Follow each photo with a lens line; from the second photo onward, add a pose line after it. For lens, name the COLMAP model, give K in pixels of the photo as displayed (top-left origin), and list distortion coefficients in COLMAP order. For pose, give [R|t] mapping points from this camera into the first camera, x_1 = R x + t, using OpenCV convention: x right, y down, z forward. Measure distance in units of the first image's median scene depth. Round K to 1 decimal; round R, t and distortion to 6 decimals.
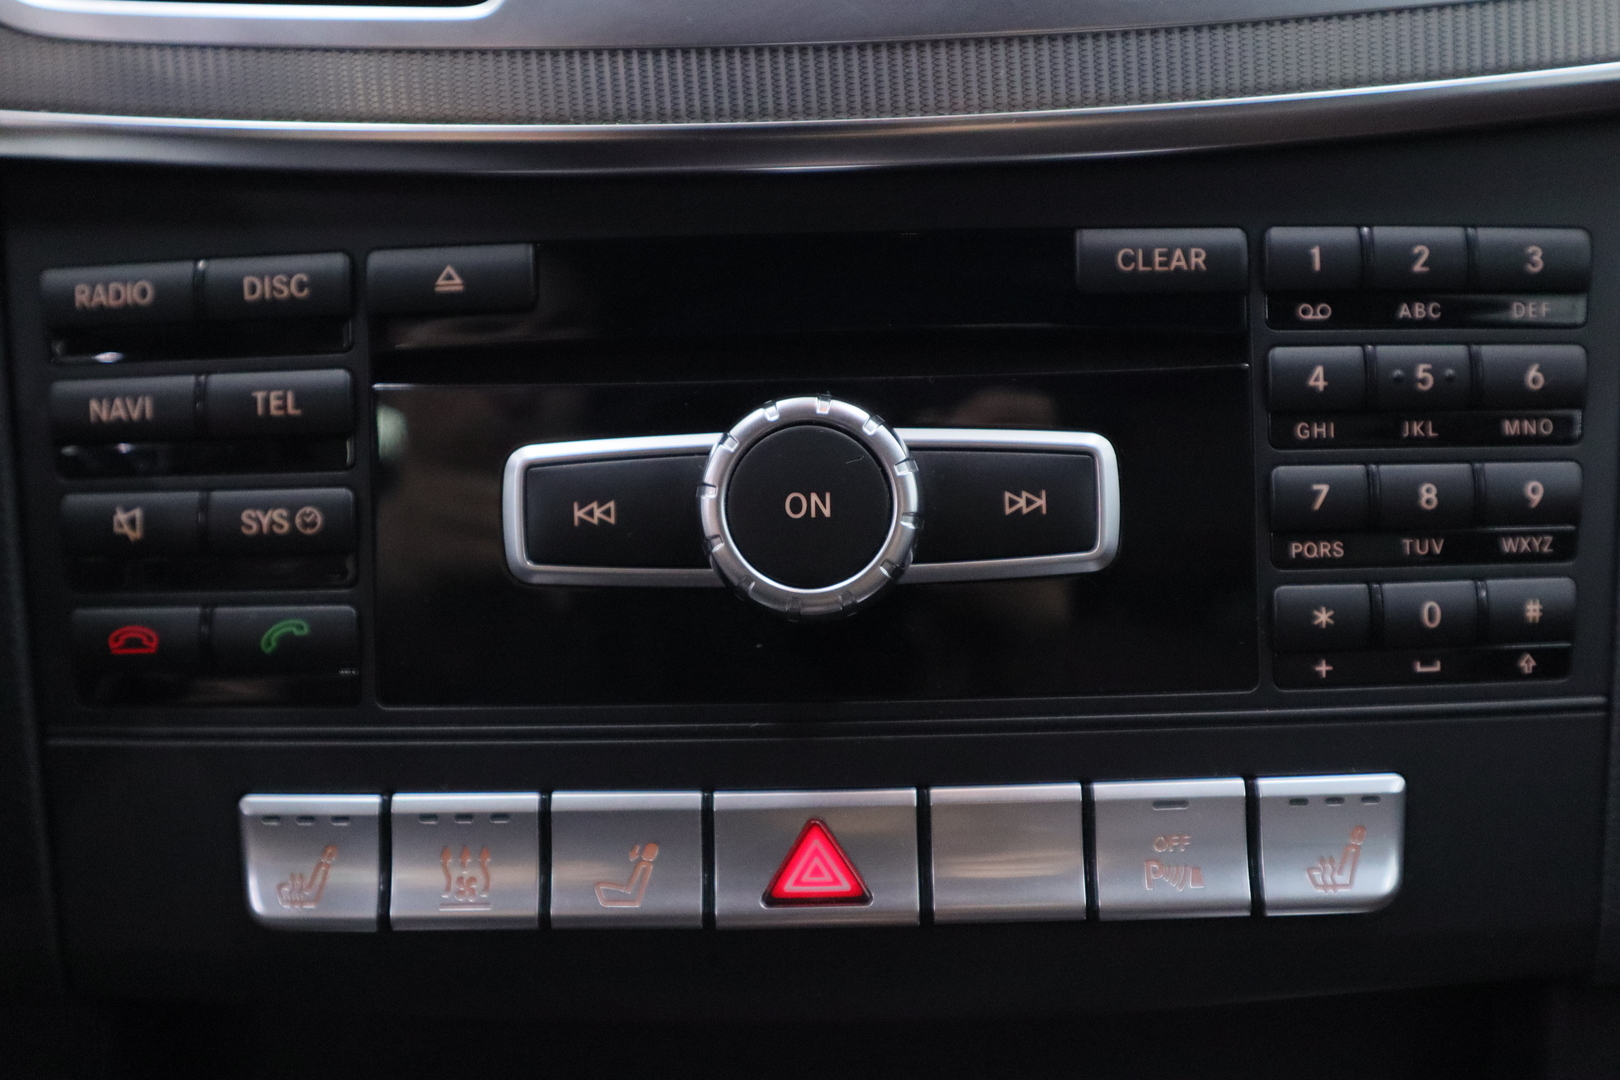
lens RADIAL K [[1870.0, 0, 810.0], [0, 1870.0, 540.0], [0, 0, 1]] dist [0.009356, 0.004065]
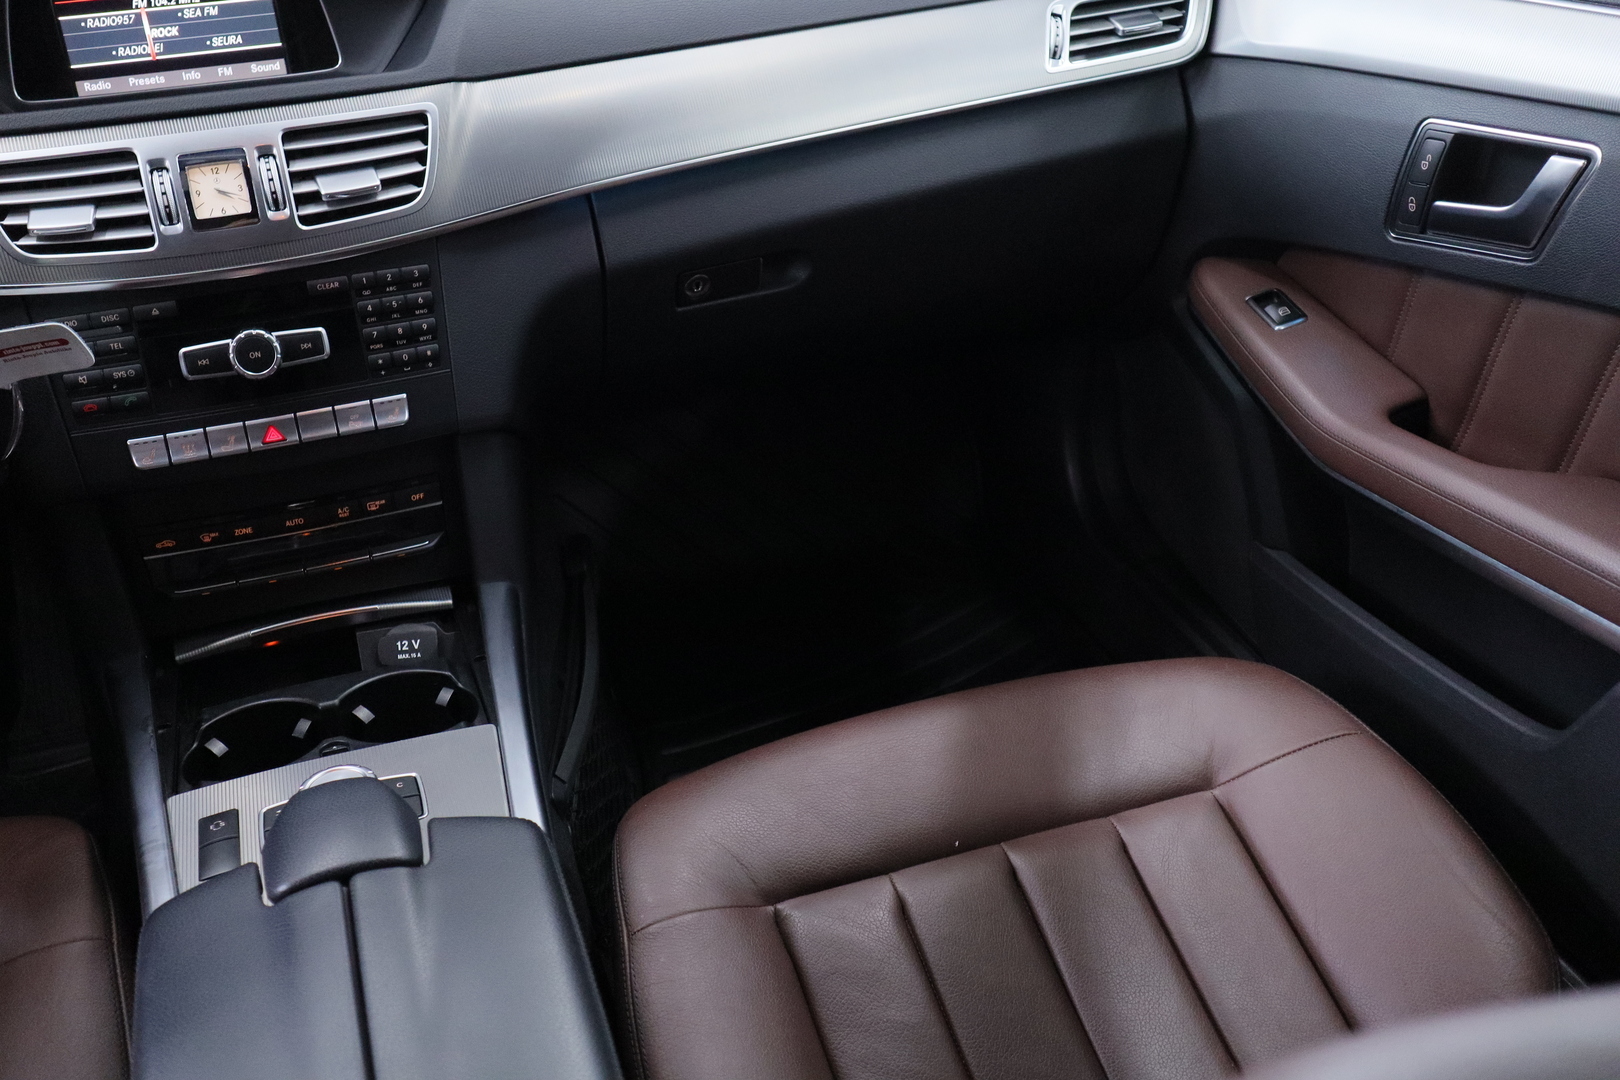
lens RADIAL K [[1561.2, 0, 810.0], [0, 1561.2, 540.0], [0, 0, 1]] dist [0.024628, -0.030577]
pose [[0.936576, -0.180795, 0.300232, 0.035927], [0.111336, 0.965777, 0.234263, -0.304708], [-0.332311, -0.185978, 0.924652, -2.847080]]
